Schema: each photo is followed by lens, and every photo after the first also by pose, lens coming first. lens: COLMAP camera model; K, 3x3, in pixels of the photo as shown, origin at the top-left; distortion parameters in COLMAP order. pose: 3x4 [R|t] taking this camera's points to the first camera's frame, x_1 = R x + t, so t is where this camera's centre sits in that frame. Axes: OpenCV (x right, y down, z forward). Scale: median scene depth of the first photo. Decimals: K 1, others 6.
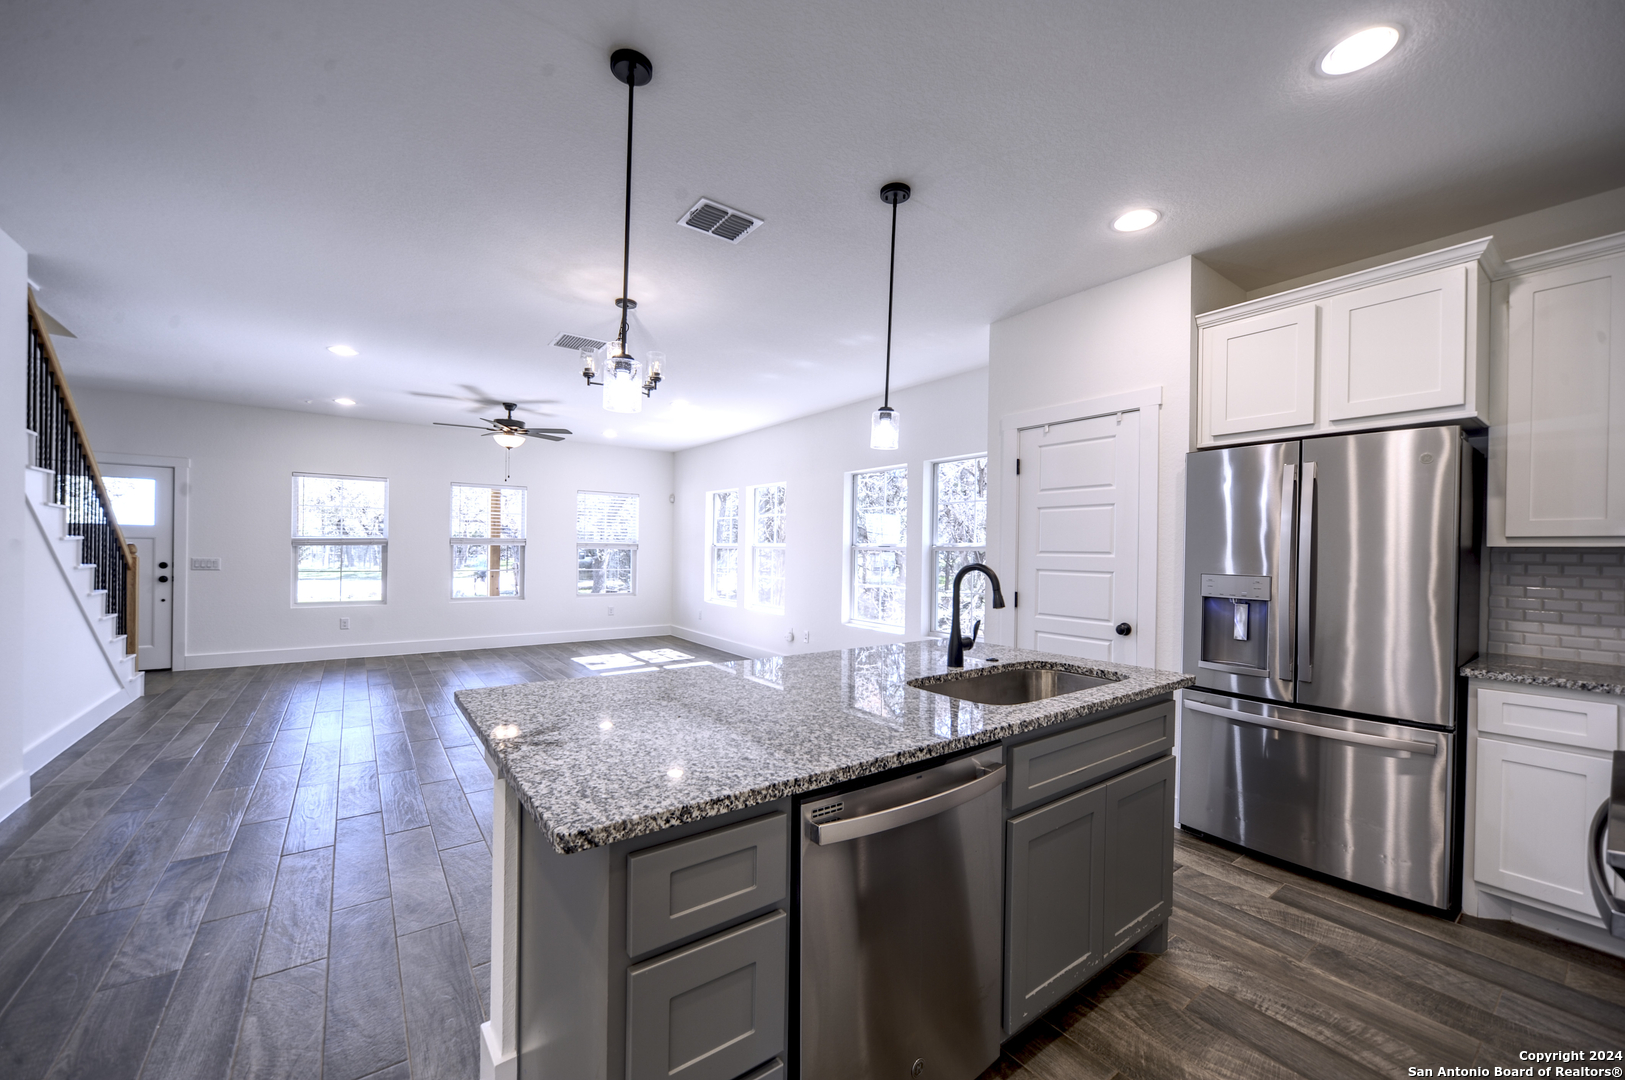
lens RADIAL K [[625.8, 0, 813.2], [0, 625.8, 552.2], [0, 0, 1]] dist [-0.006694, 0.000925]
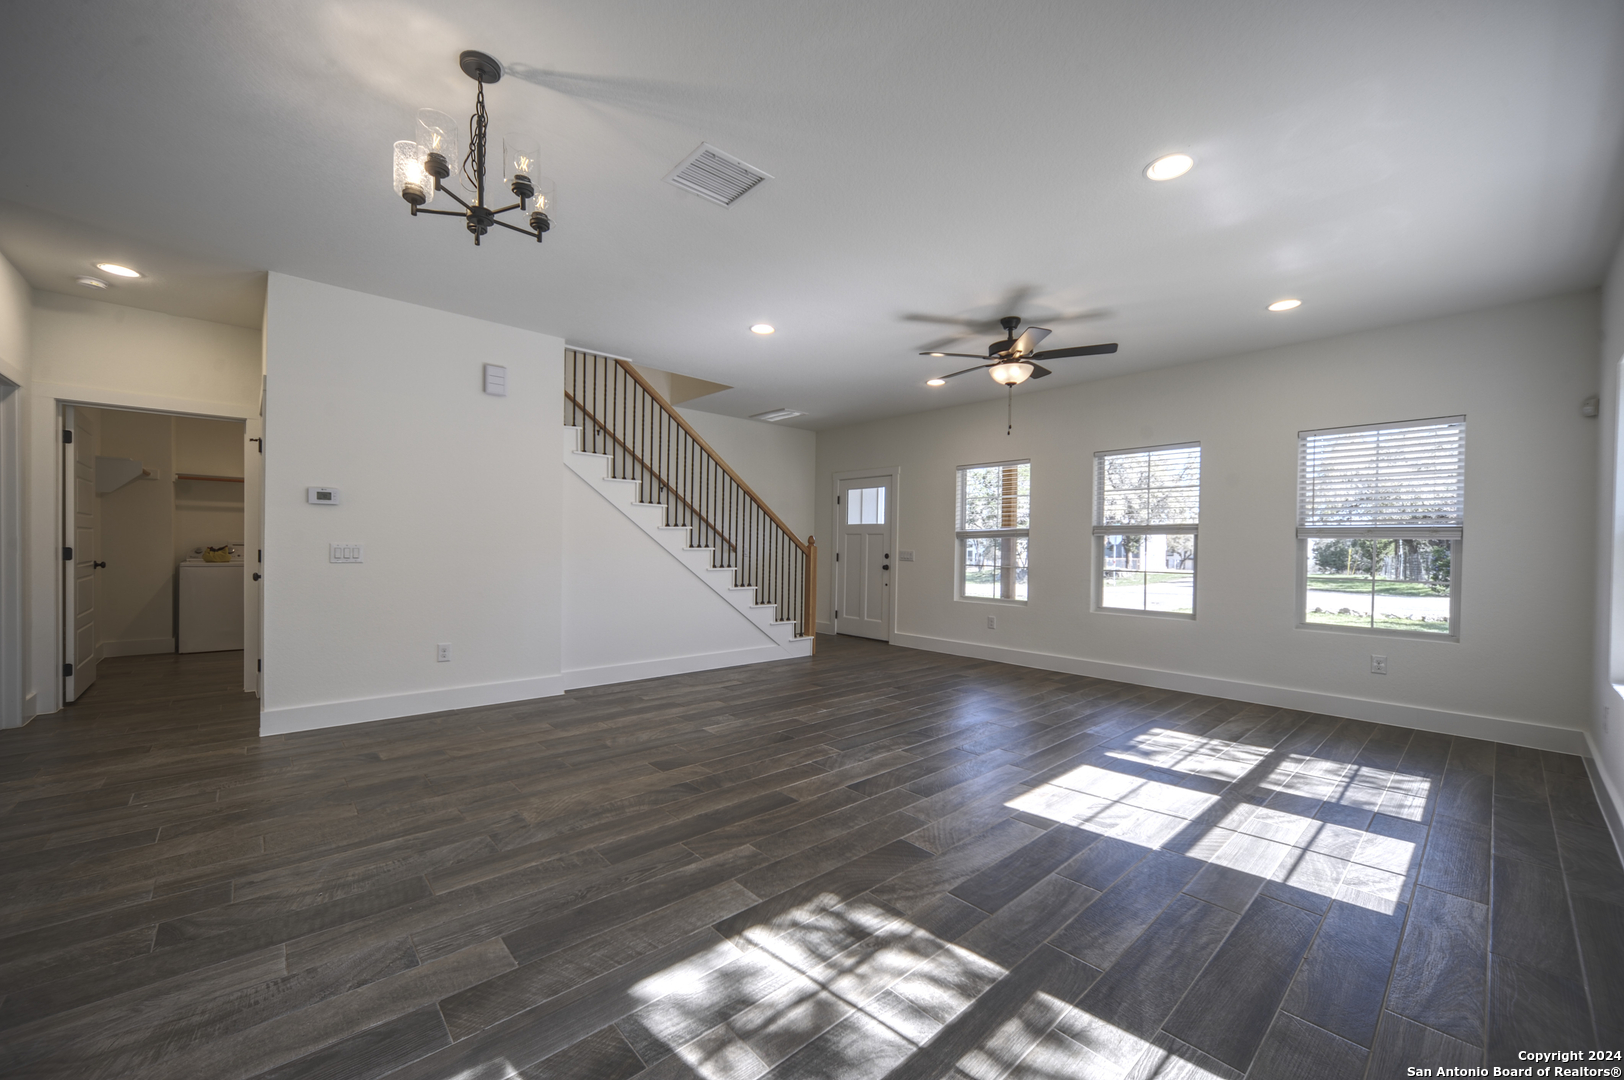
lens RADIAL K [[625.4, 0, 812.7], [0, 625.4, 552.2], [0, 0, 1]] dist [-0.006694, 0.000925]
pose [[0.100941, -0.004663, -0.994881, 0.380594], [-0.016266, 0.999848, -0.006336, 0.052839], [0.994759, 0.016823, 0.100850, 1.655051]]
